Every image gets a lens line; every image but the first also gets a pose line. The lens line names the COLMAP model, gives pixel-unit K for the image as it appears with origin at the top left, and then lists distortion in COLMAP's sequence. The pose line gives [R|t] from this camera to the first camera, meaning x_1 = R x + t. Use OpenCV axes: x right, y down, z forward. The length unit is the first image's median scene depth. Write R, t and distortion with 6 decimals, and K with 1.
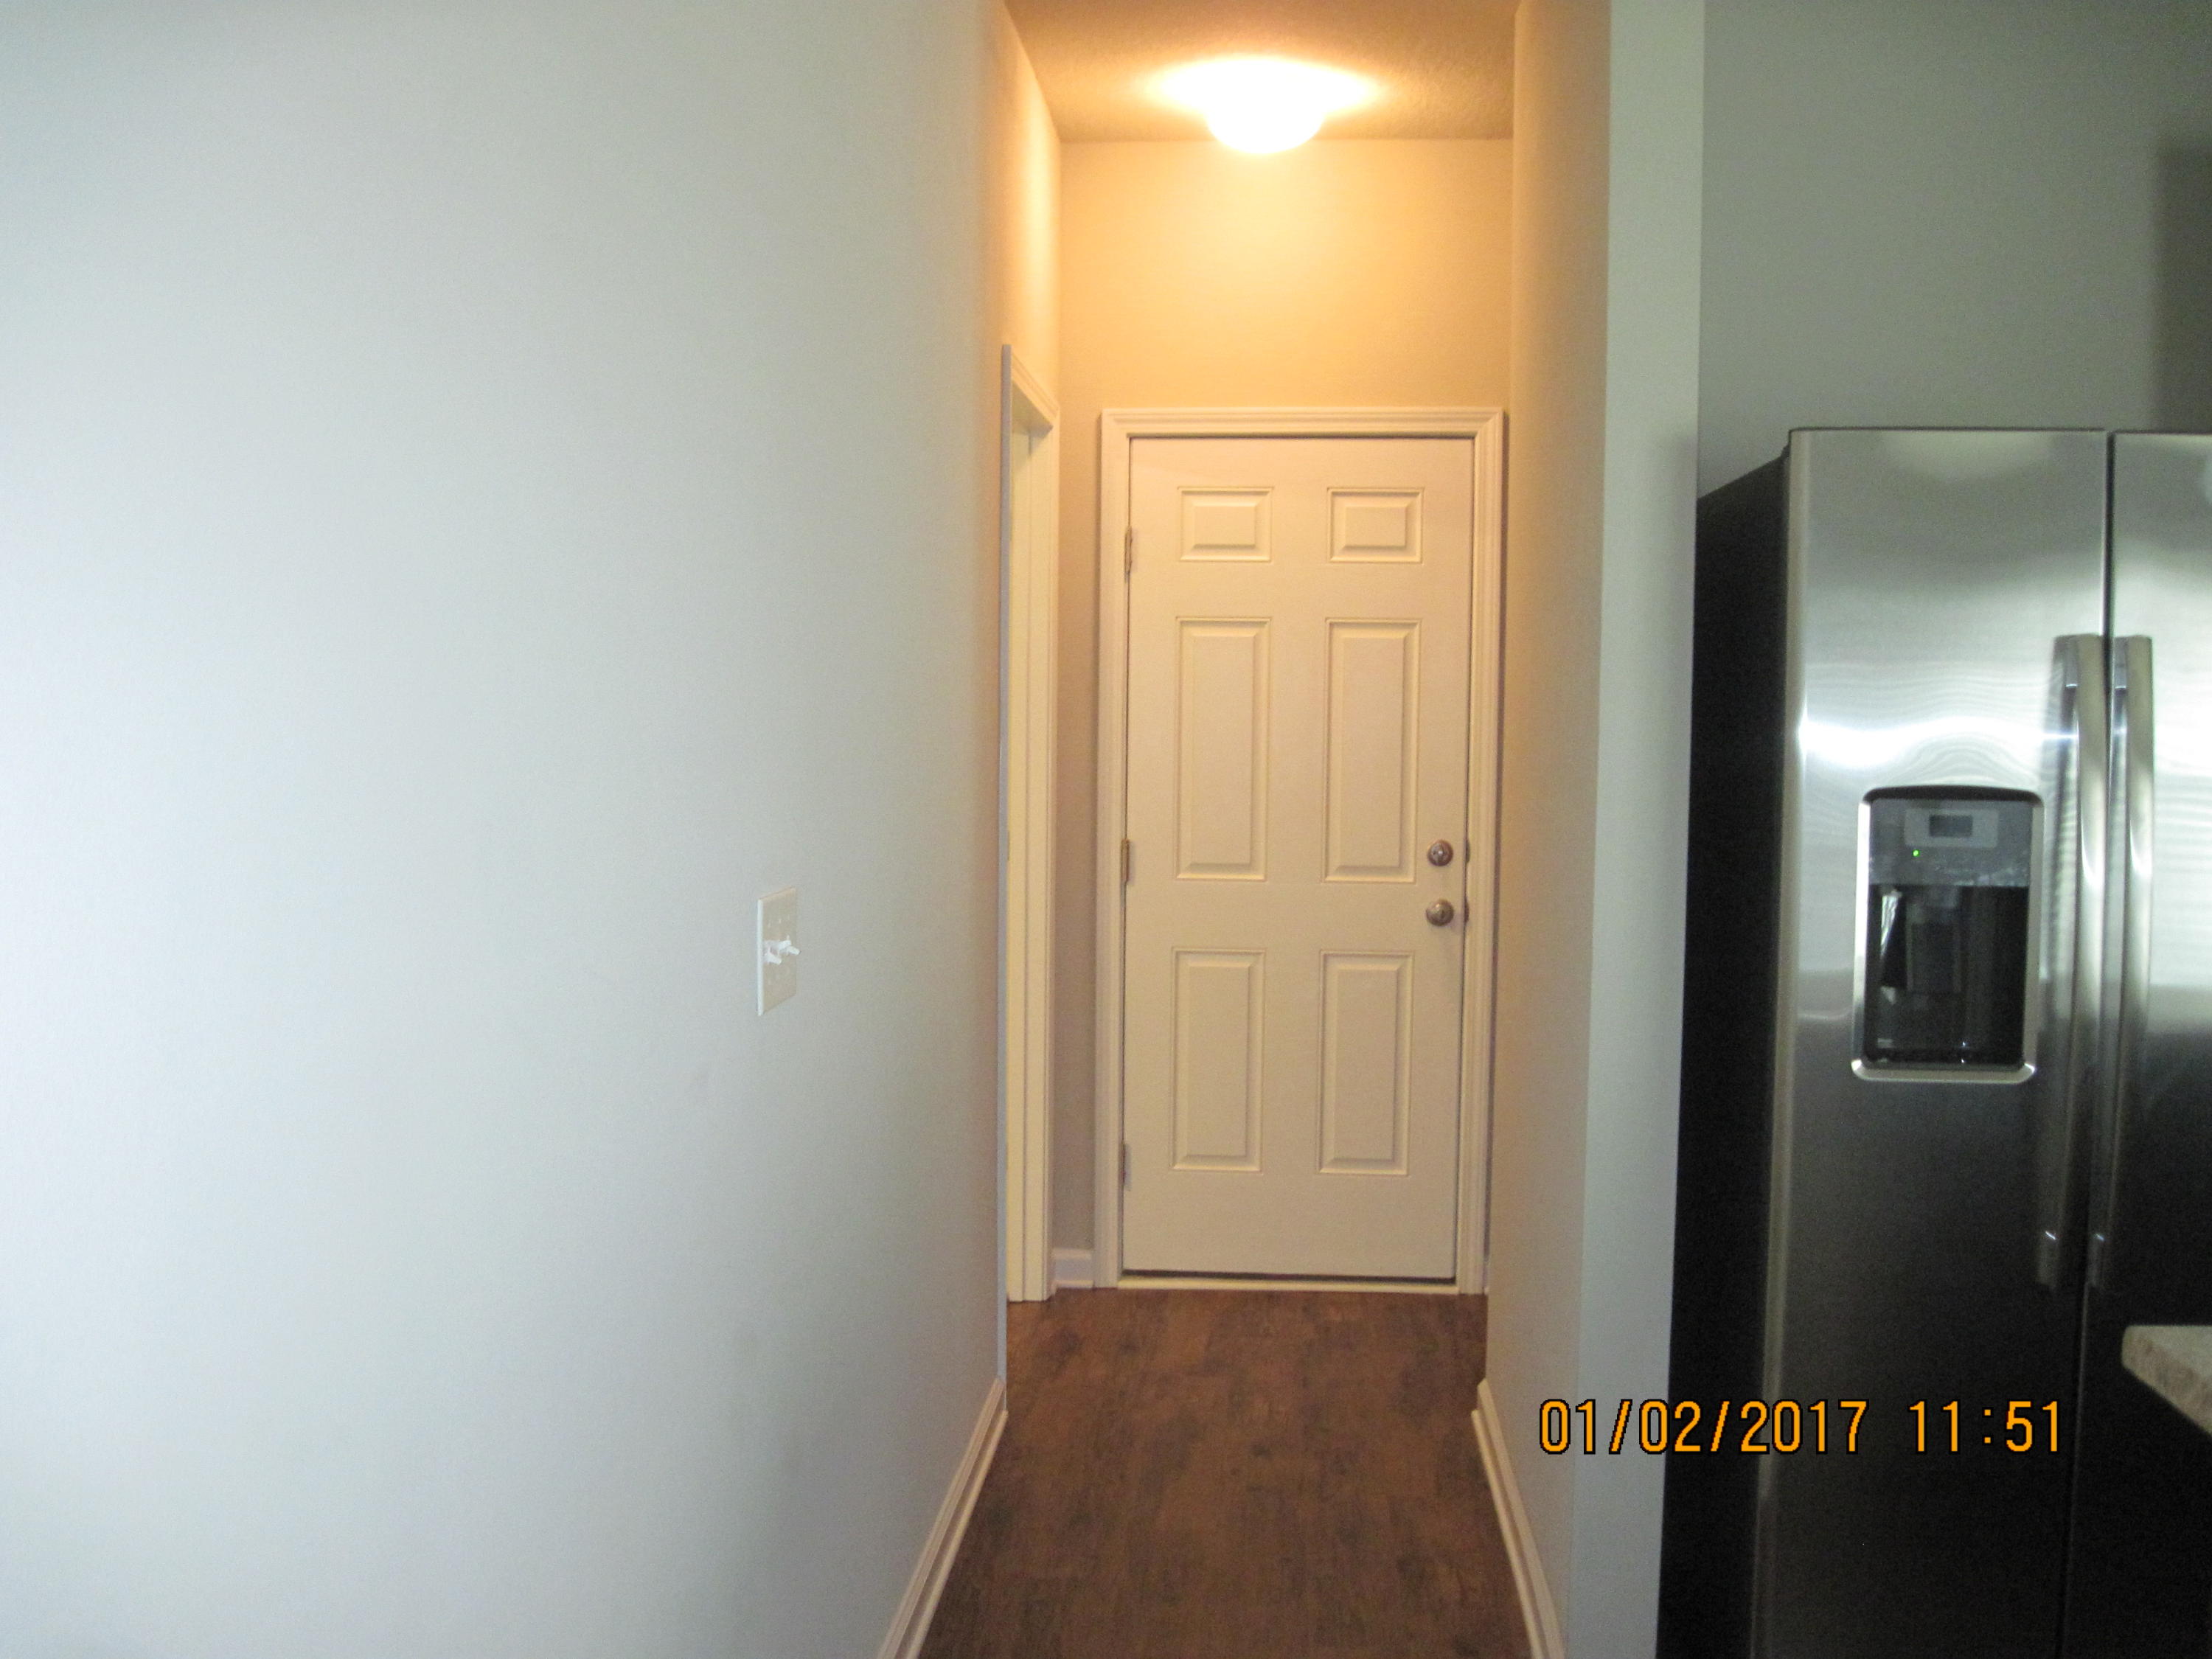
lens RADIAL K [[2246.3, 0, 1106.0], [0, 2246.3, 829.5], [0, 0, 1]] dist [-0.110754, 0.008997]
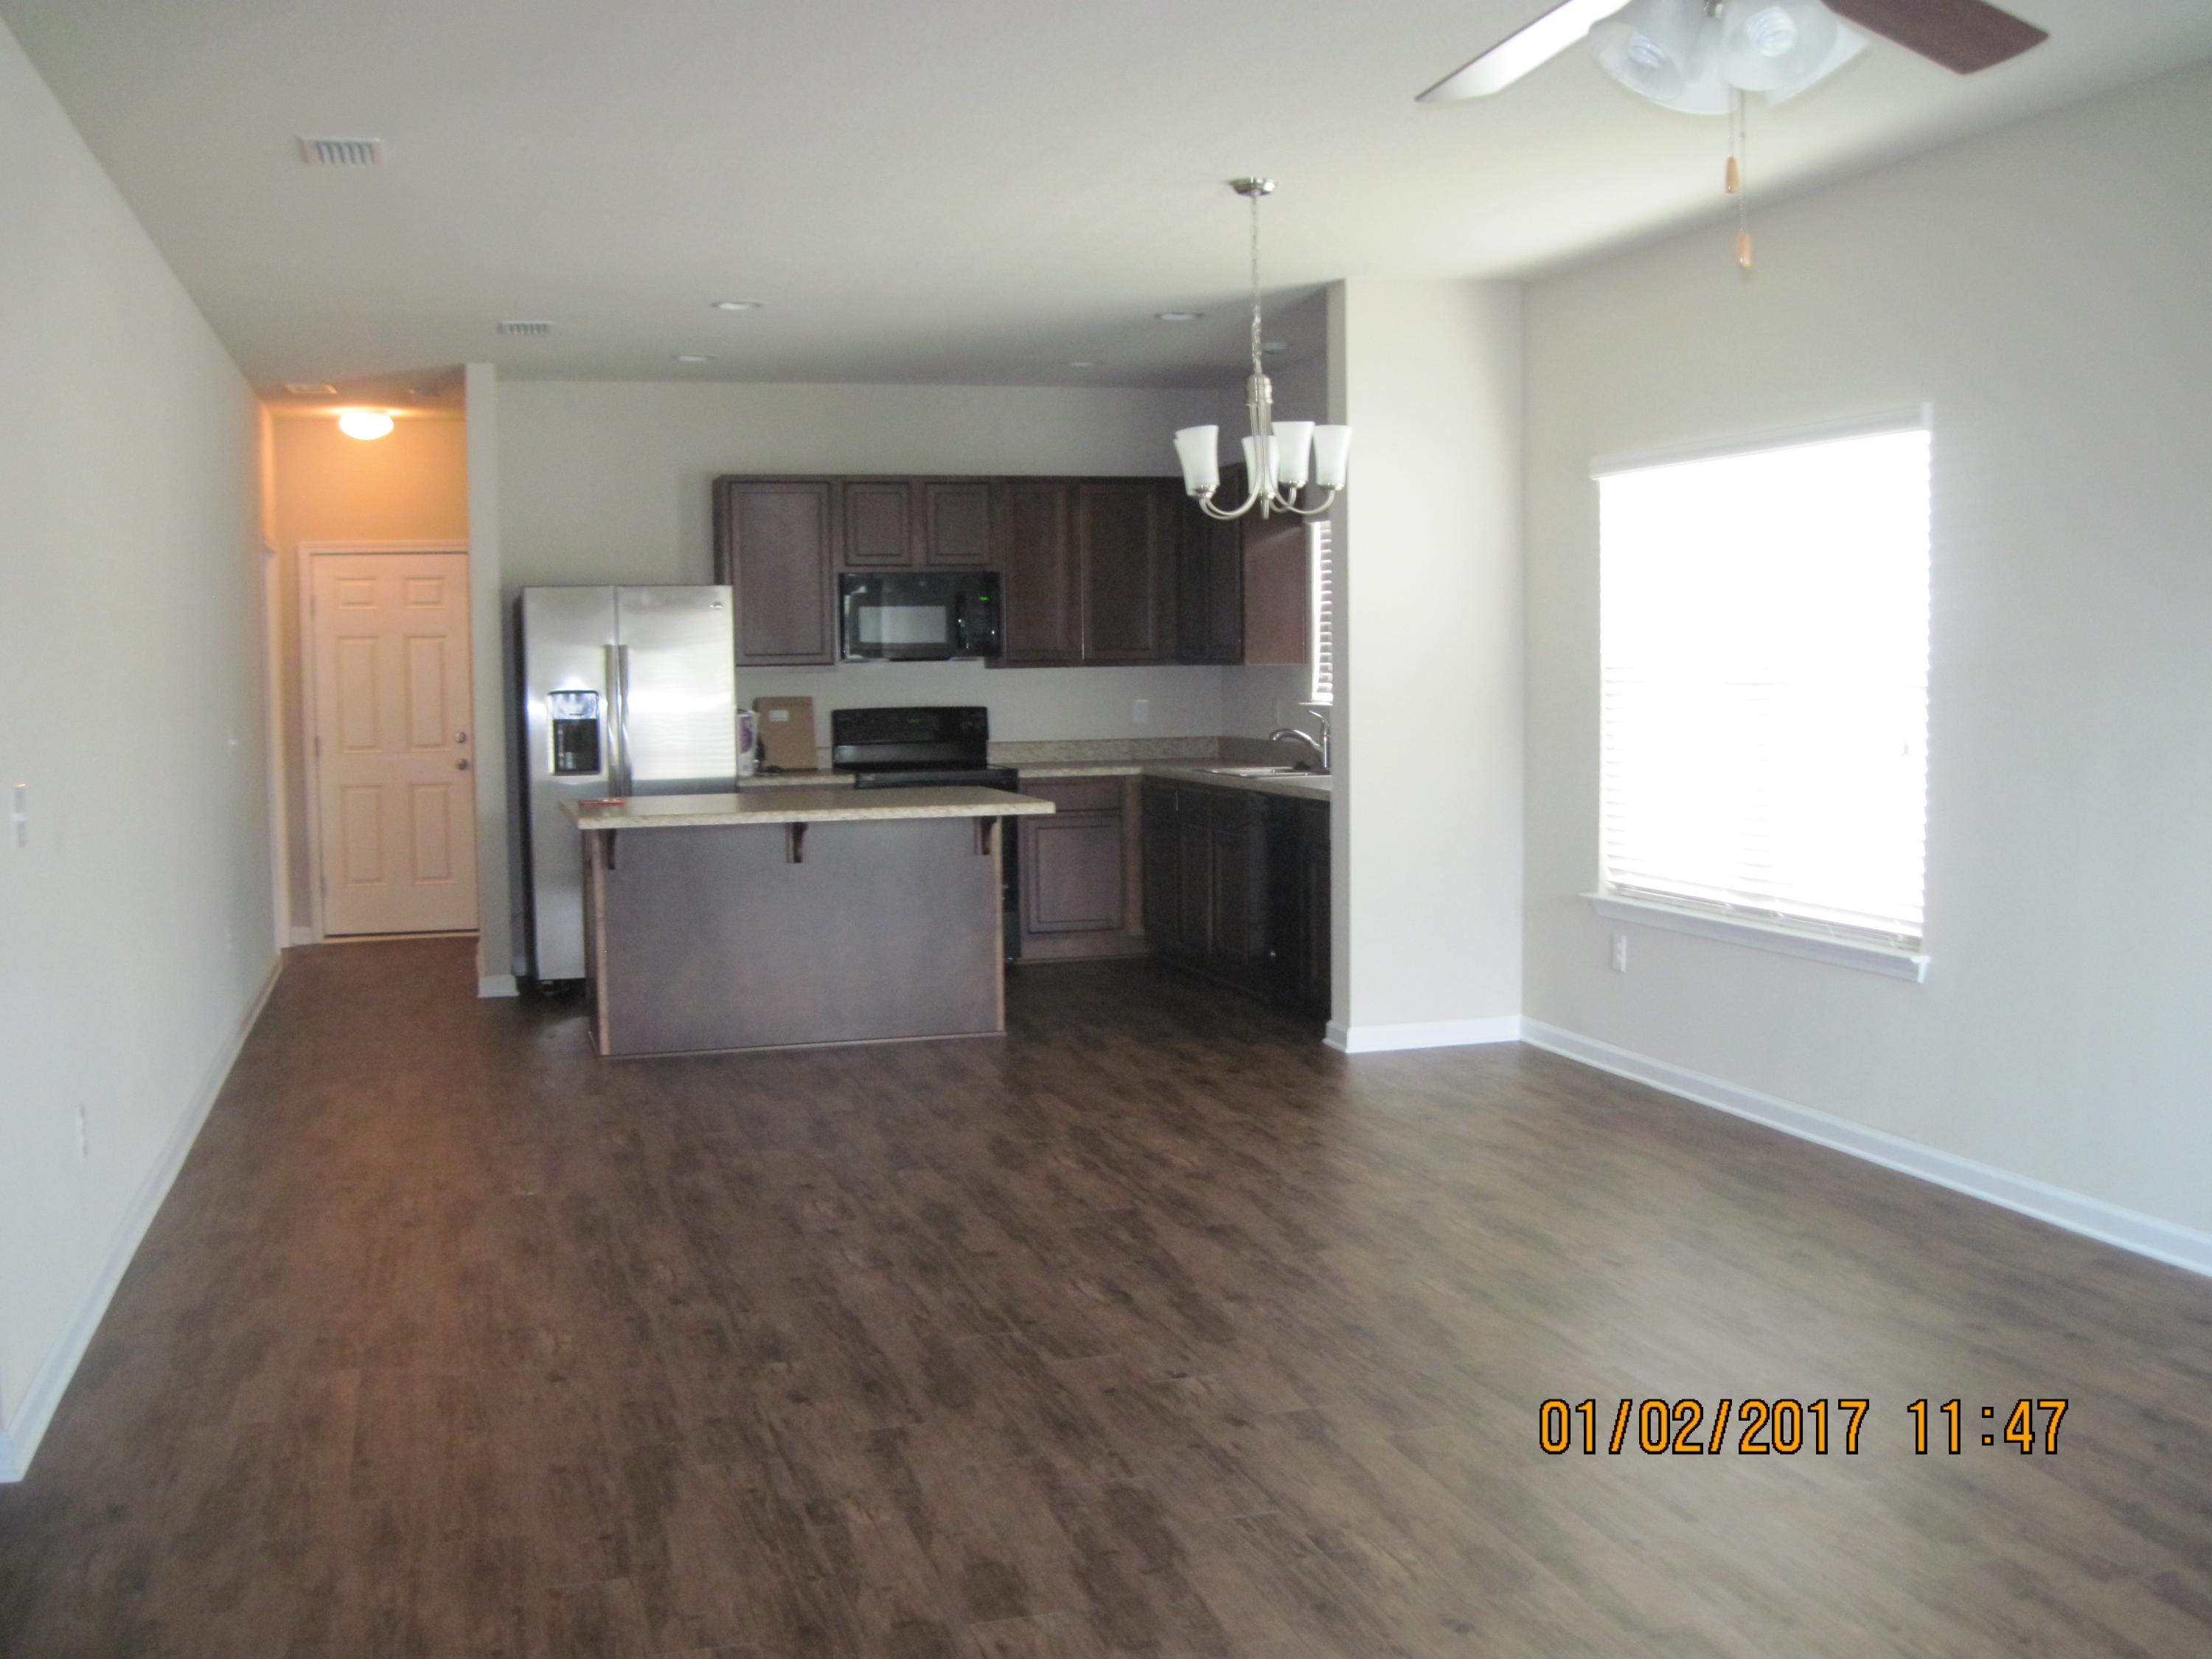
lens RADIAL K [[2246.3, 0, 1106.0], [0, 2246.3, 829.5], [0, 0, 1]] dist [-0.110754, 0.008997]
pose [[0.934553, -0.047103, 0.352693, -0.039100], [0.042720, 0.998883, 0.020207, 0.085942], [-0.353251, -0.003818, 0.935521, -1.332961]]
